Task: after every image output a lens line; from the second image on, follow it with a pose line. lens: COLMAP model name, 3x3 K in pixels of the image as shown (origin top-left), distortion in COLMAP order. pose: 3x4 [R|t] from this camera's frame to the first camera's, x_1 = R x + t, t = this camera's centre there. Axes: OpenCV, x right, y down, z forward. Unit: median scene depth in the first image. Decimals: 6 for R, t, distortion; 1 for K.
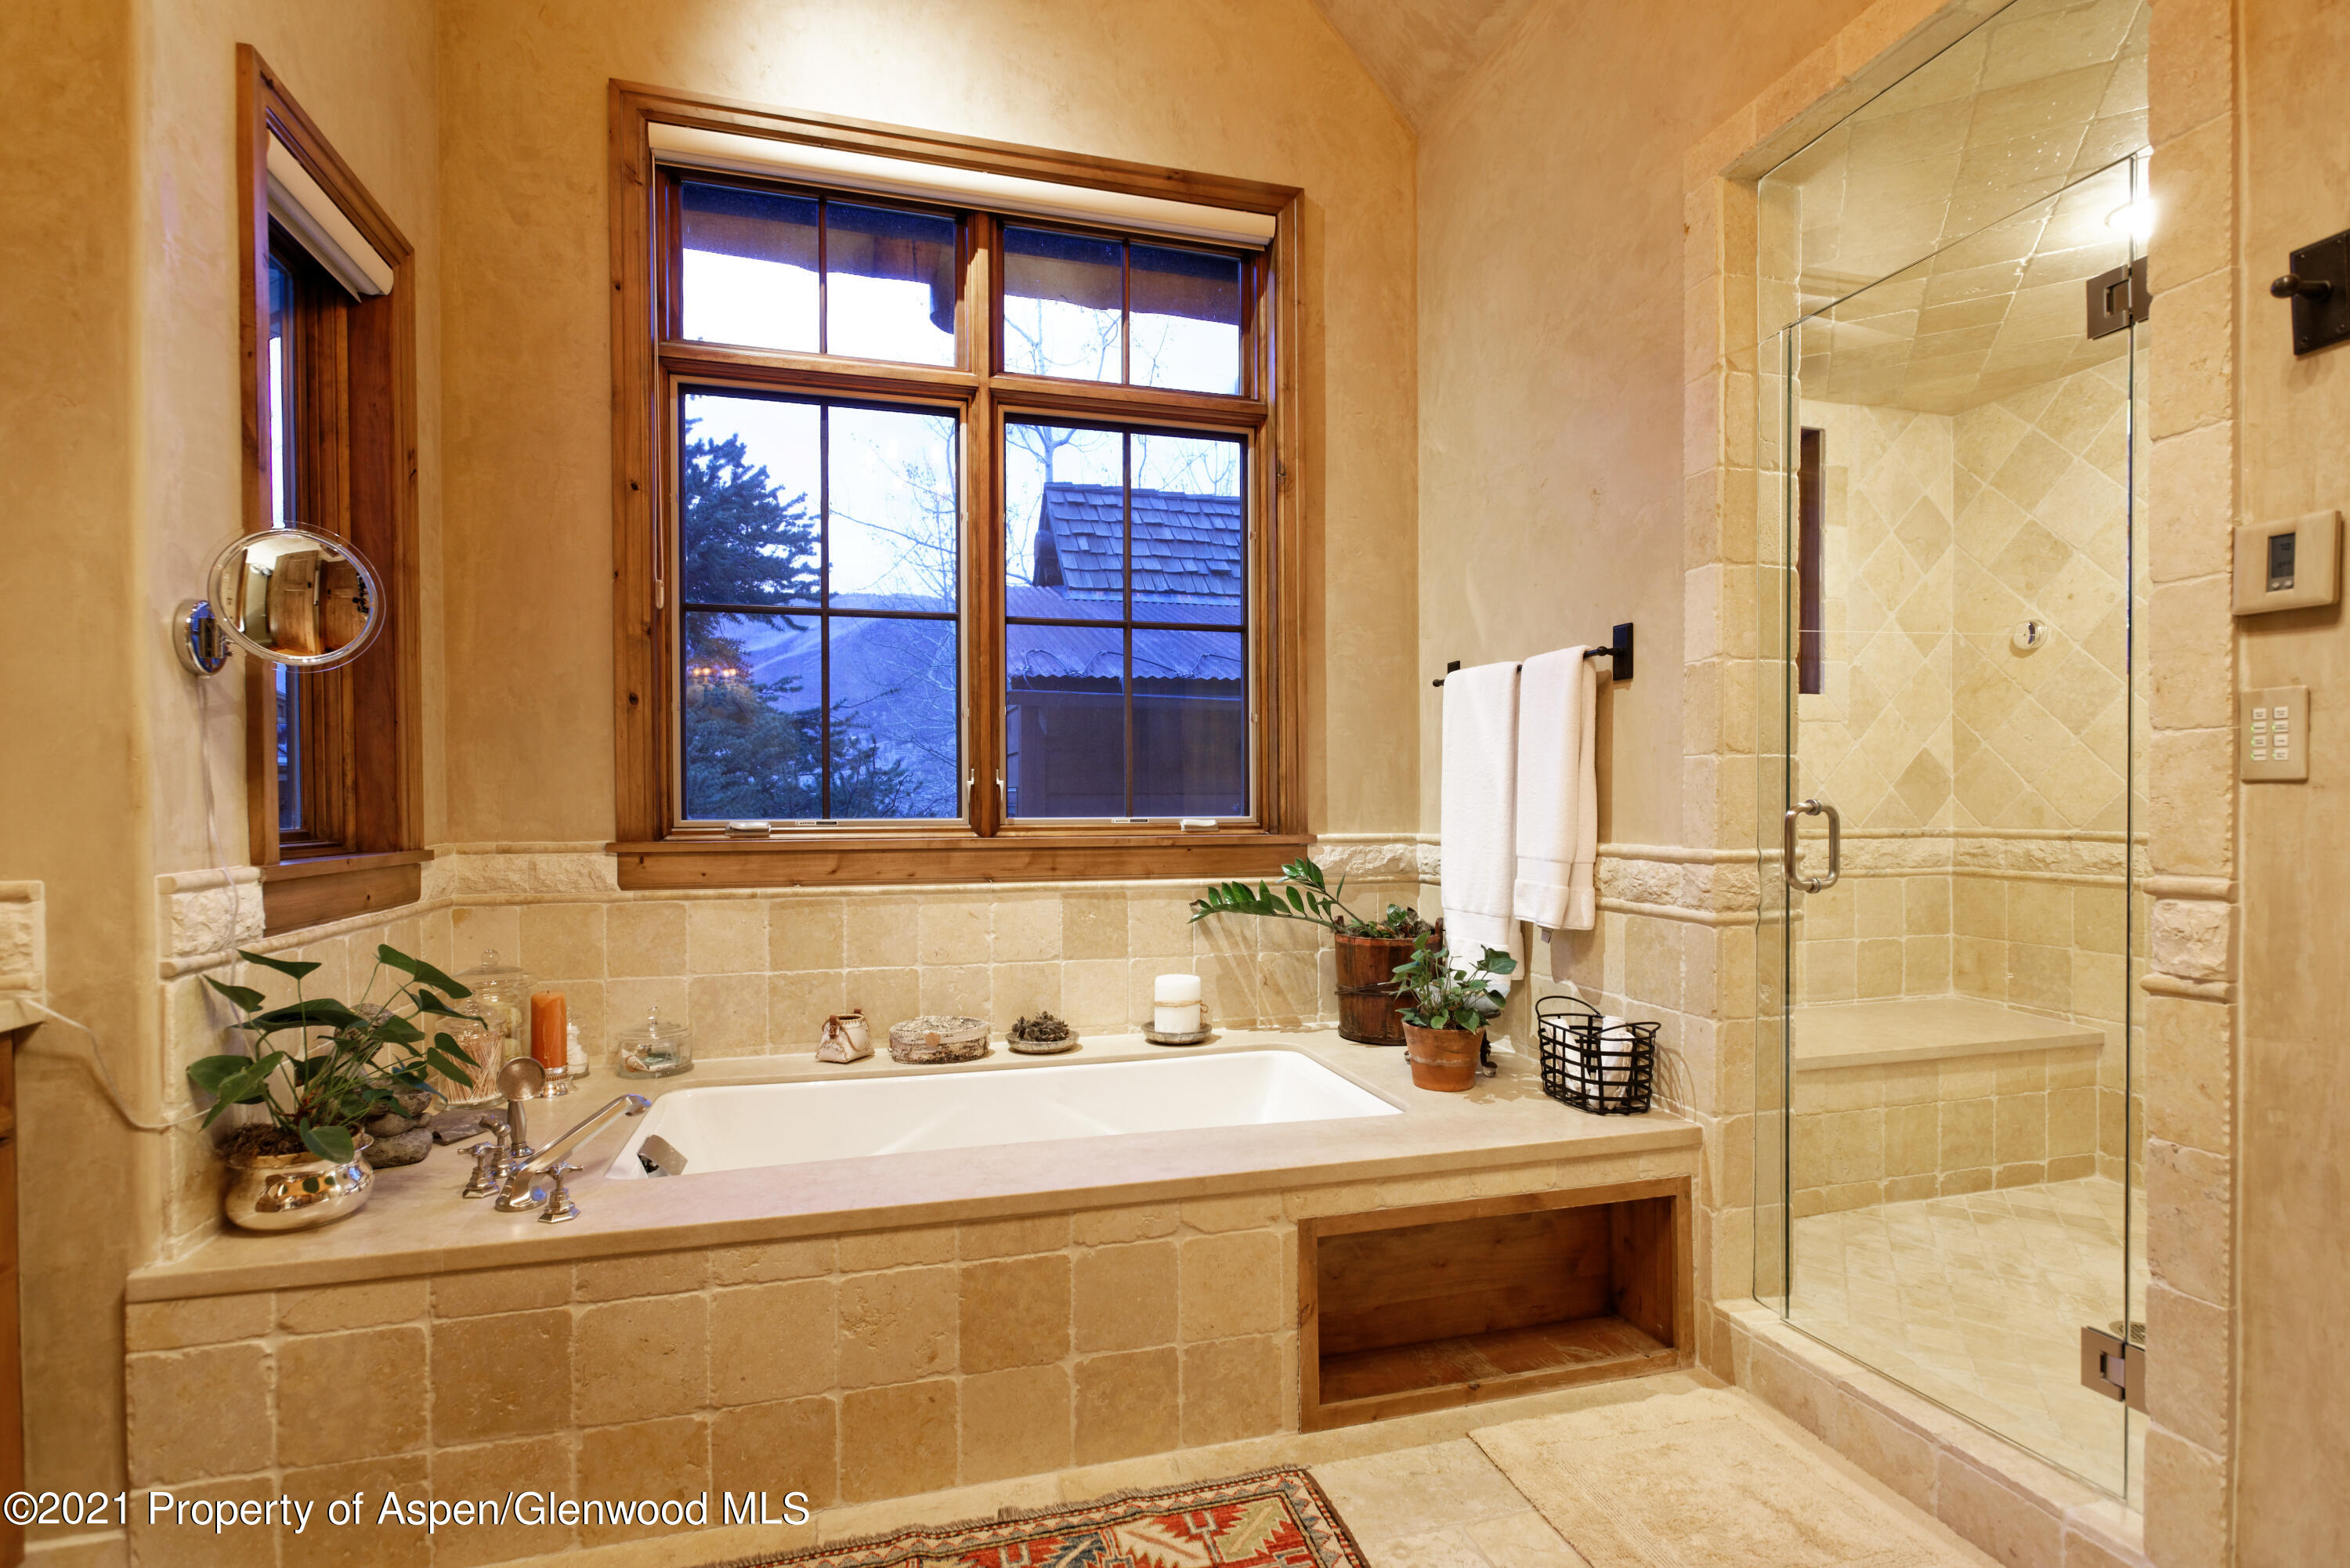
lens RADIAL K [[1120.8, 0, 1170.4], [0, 1120.8, 806.8], [0, 0, 1]] dist [0.004544, 0.001661]
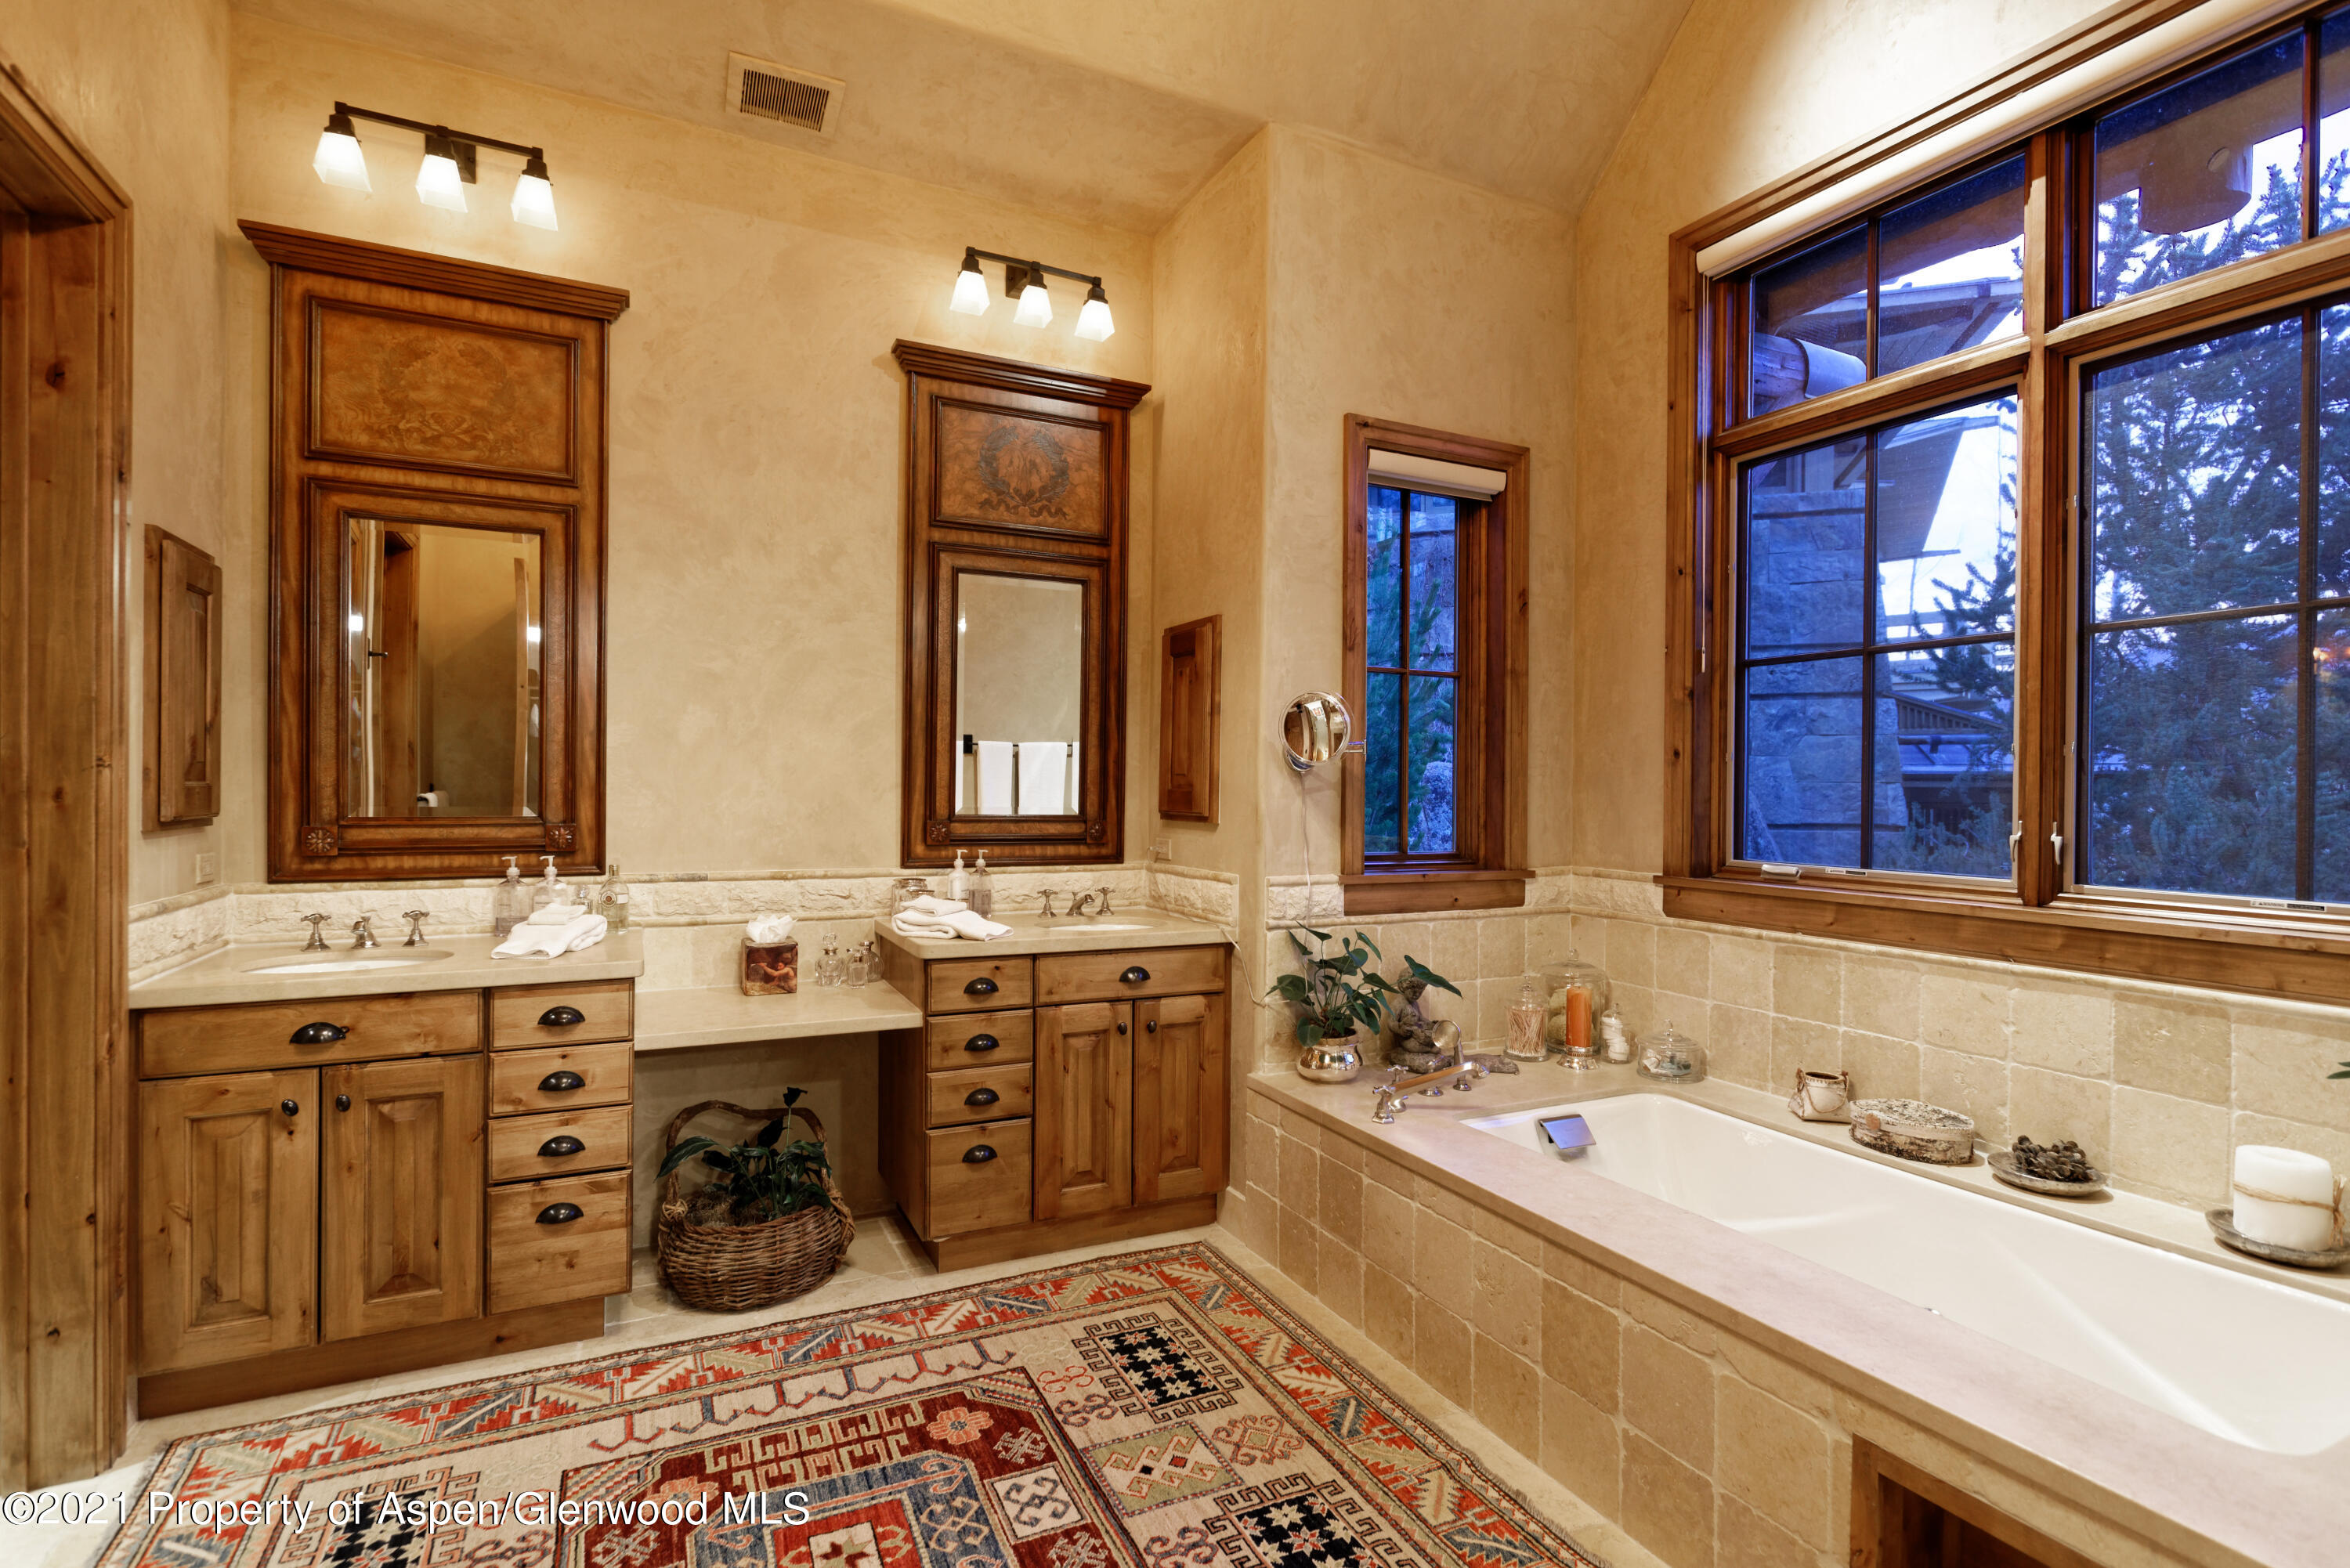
lens RADIAL K [[1120.8, 0, 1171.4], [0, 1120.8, 780.5], [0, 0, 1]] dist [0.004544, 0.001661]
pose [[0.180757, -0.000392, -0.983528, 0.579036], [-0.014708, 0.999887, -0.003102, -0.057449], [0.983418, 0.015026, 0.180731, 0.274181]]
